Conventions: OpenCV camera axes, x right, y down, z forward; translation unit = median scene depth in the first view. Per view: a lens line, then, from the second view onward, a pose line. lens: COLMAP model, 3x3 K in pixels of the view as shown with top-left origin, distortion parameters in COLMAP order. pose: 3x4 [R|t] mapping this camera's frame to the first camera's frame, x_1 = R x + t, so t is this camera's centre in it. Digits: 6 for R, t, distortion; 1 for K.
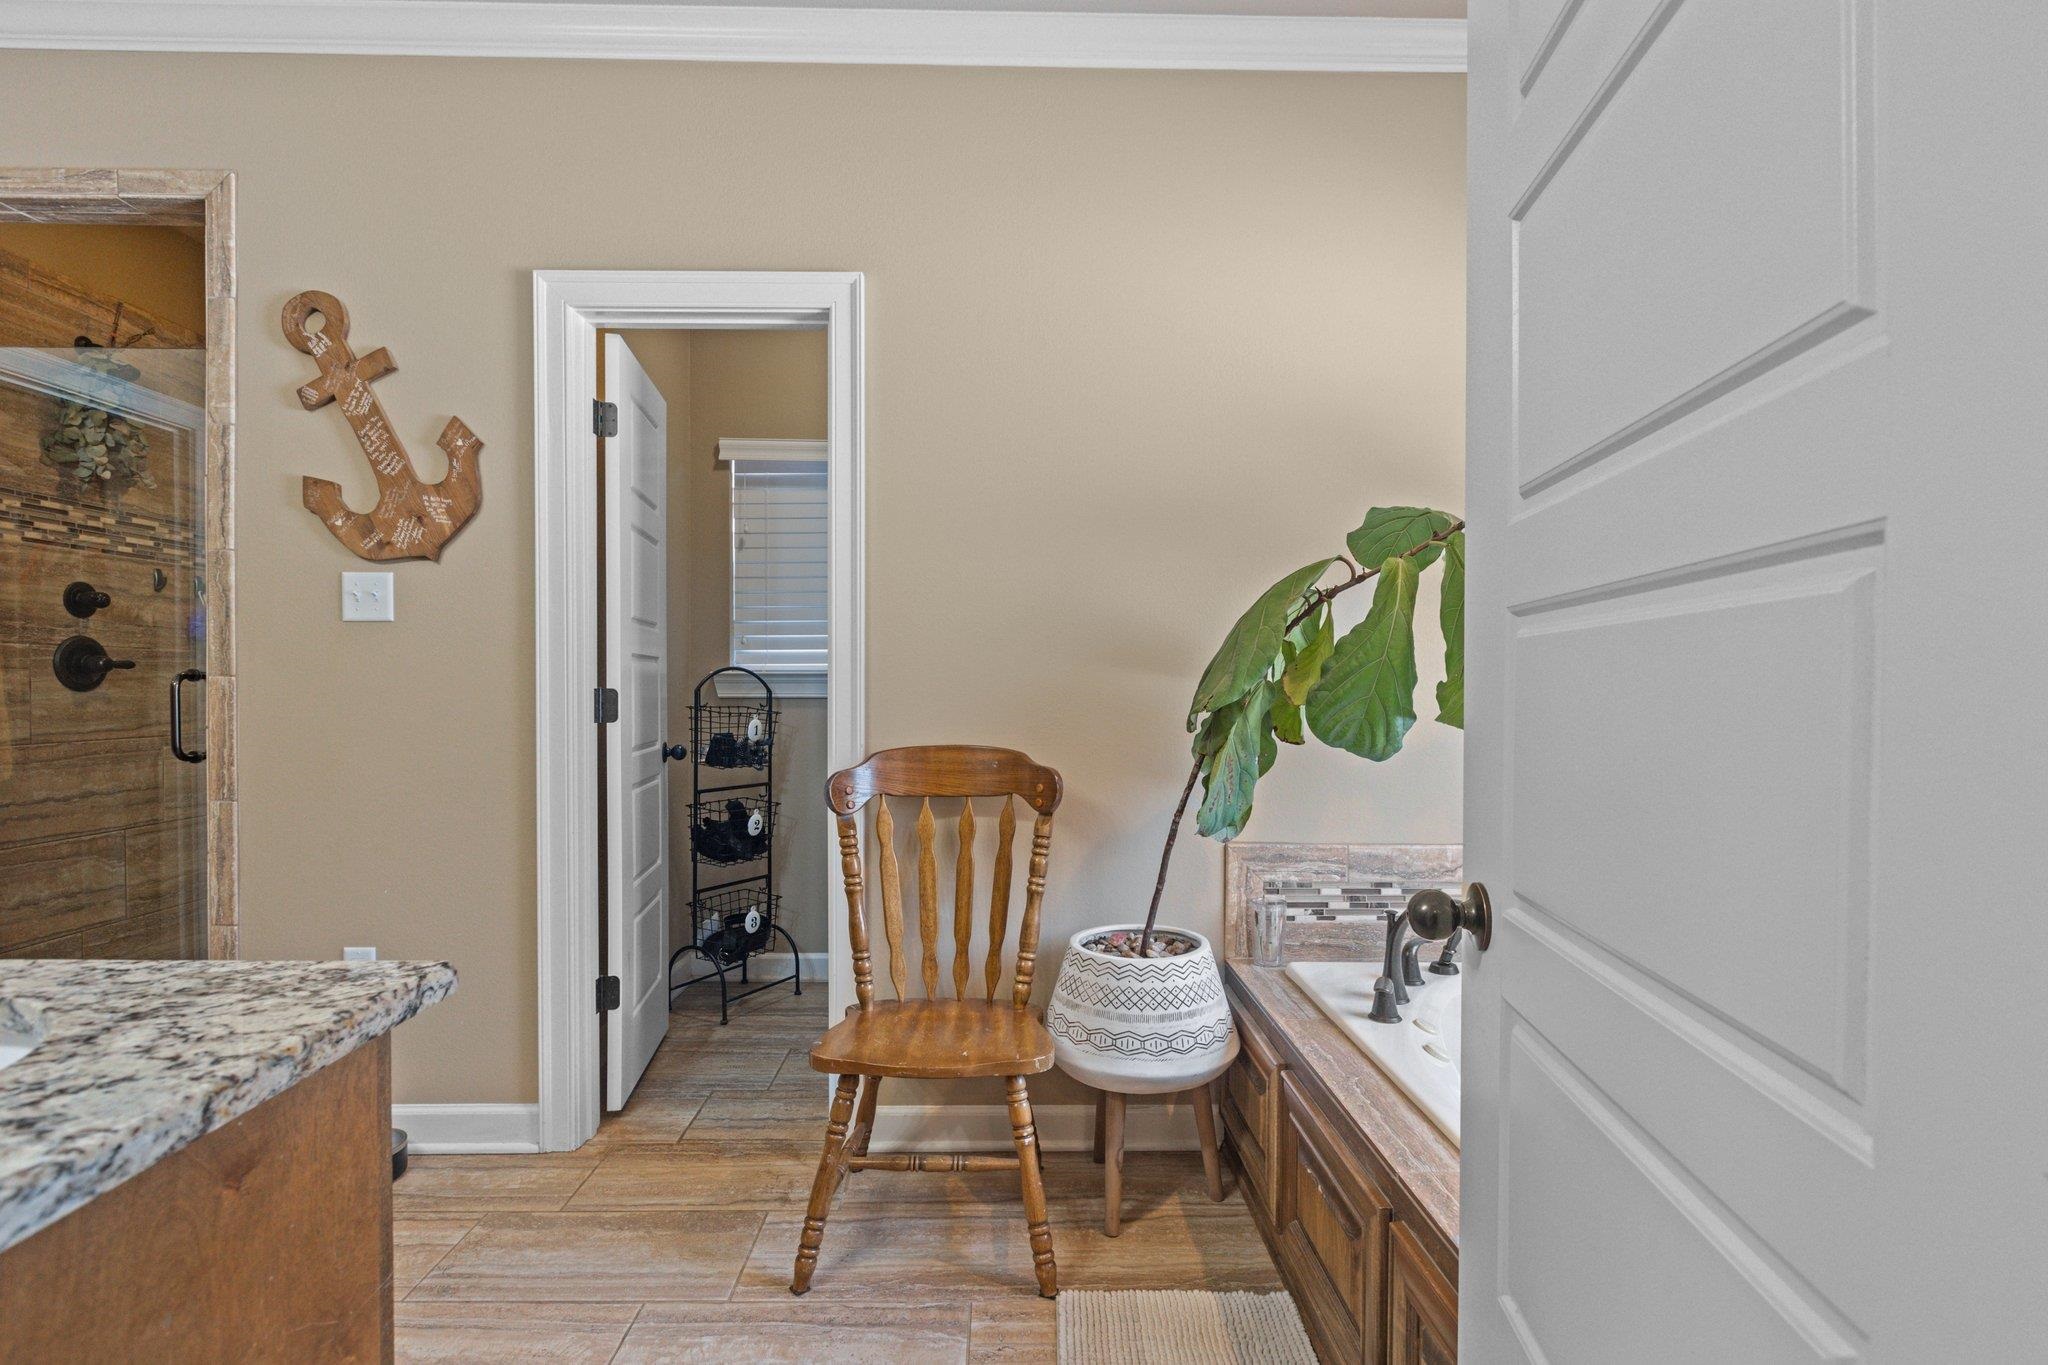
lens RADIAL K [[943.2, 0, 1023.9], [0, 943.2, 684.6], [0, 0, 1]] dist [0.000003, -0.000005]
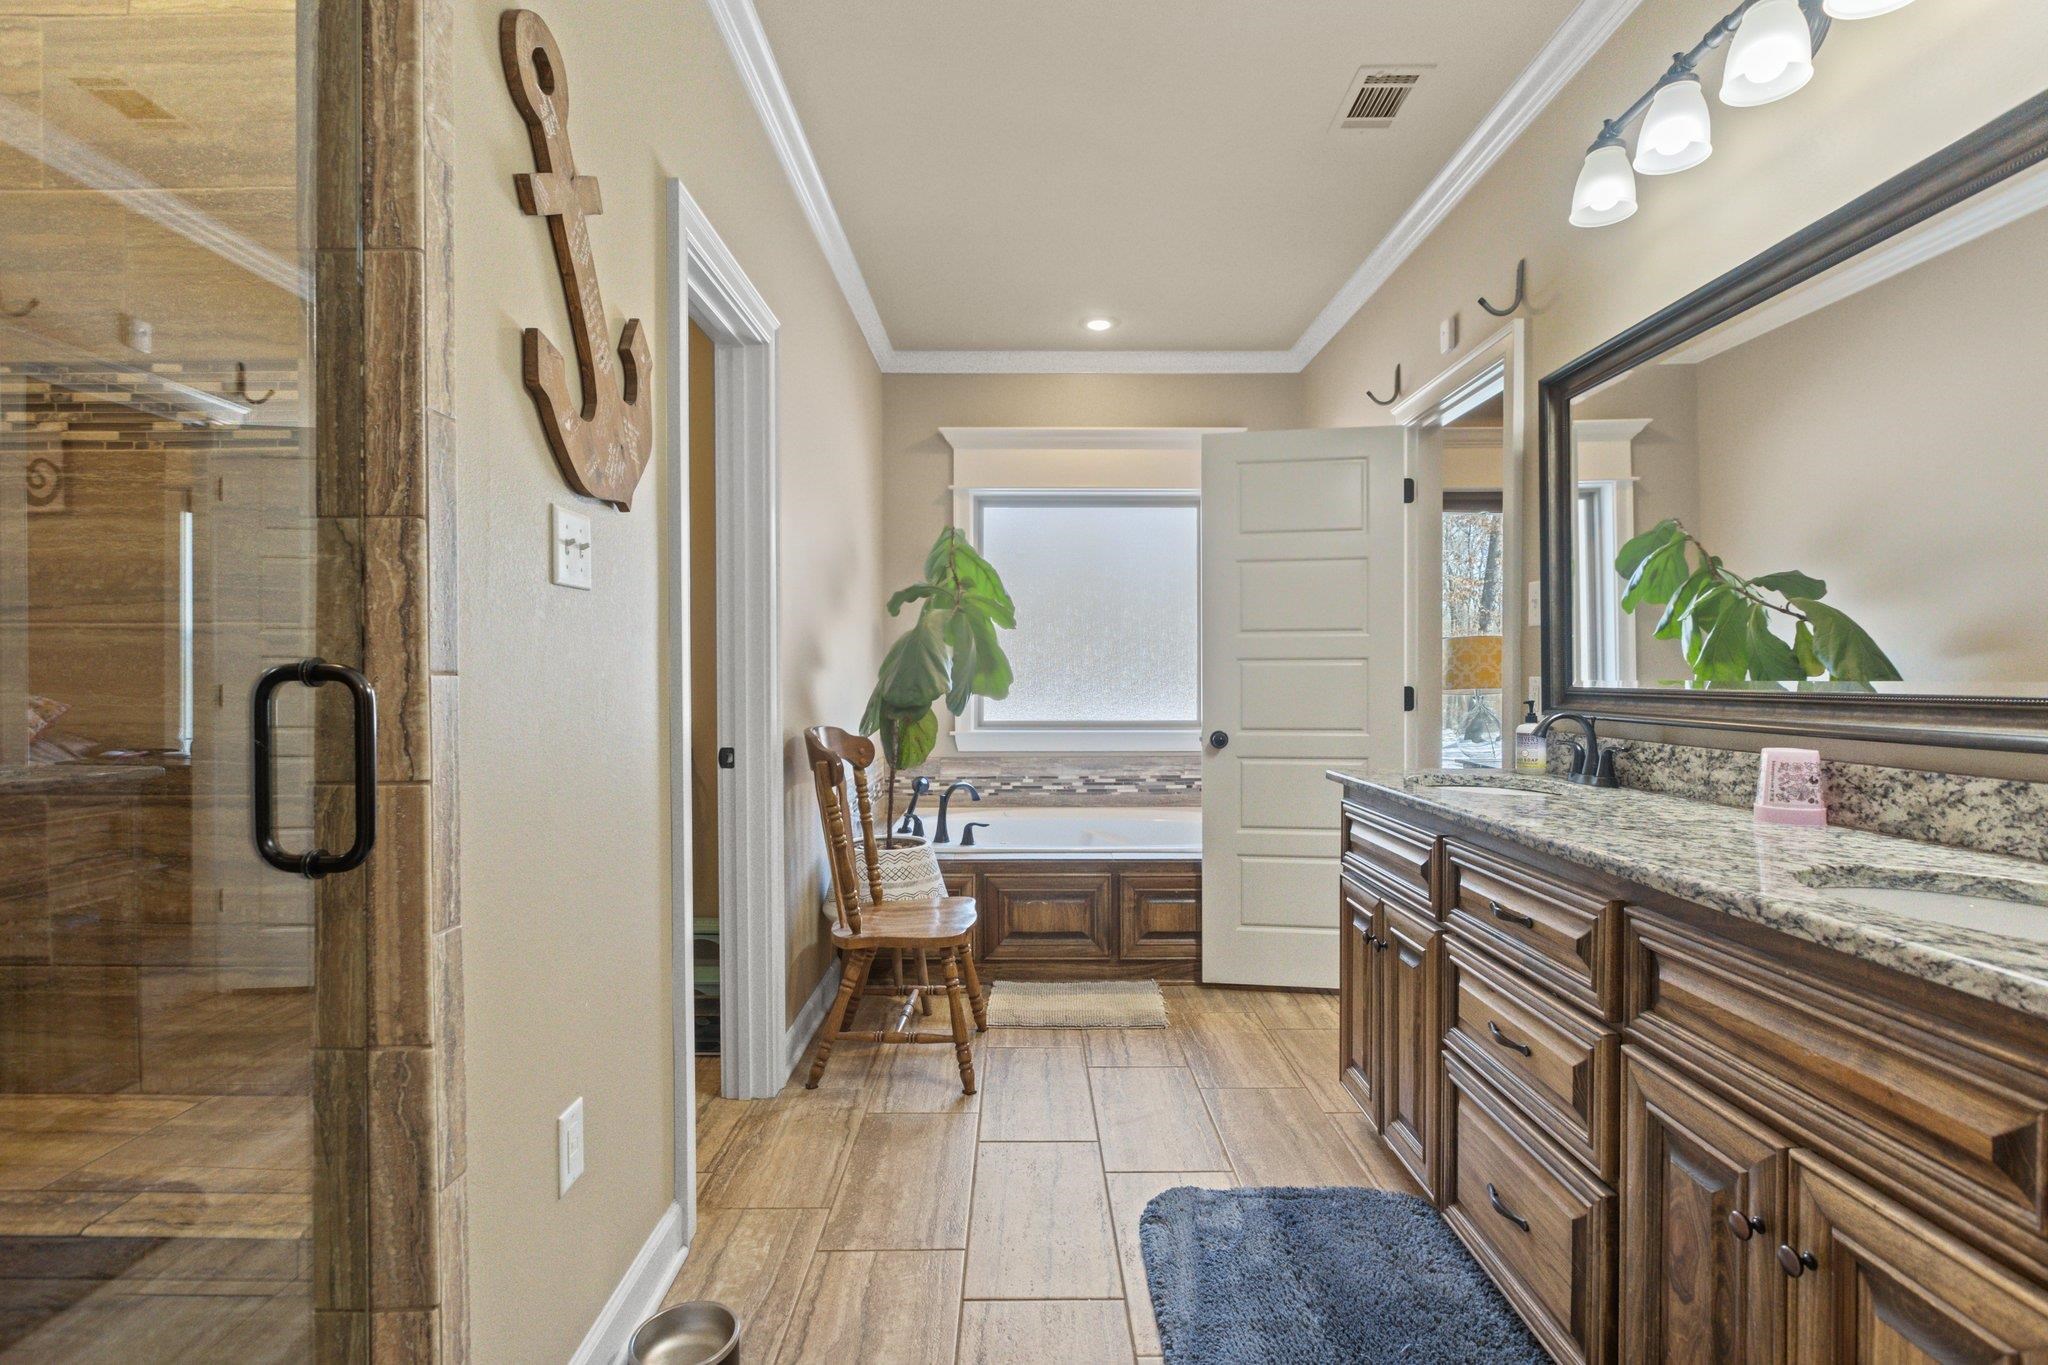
lens RADIAL K [[943.2, 0, 1021.0], [0, 943.2, 683.1], [0, 0, 1]] dist [0.000003, -0.000005]
pose [[0.011909, -0.003750, 0.999922, -1.337339], [0.013628, 0.999901, 0.003588, -0.002207], [-0.999836, 0.013584, 0.011959, 0.694908]]
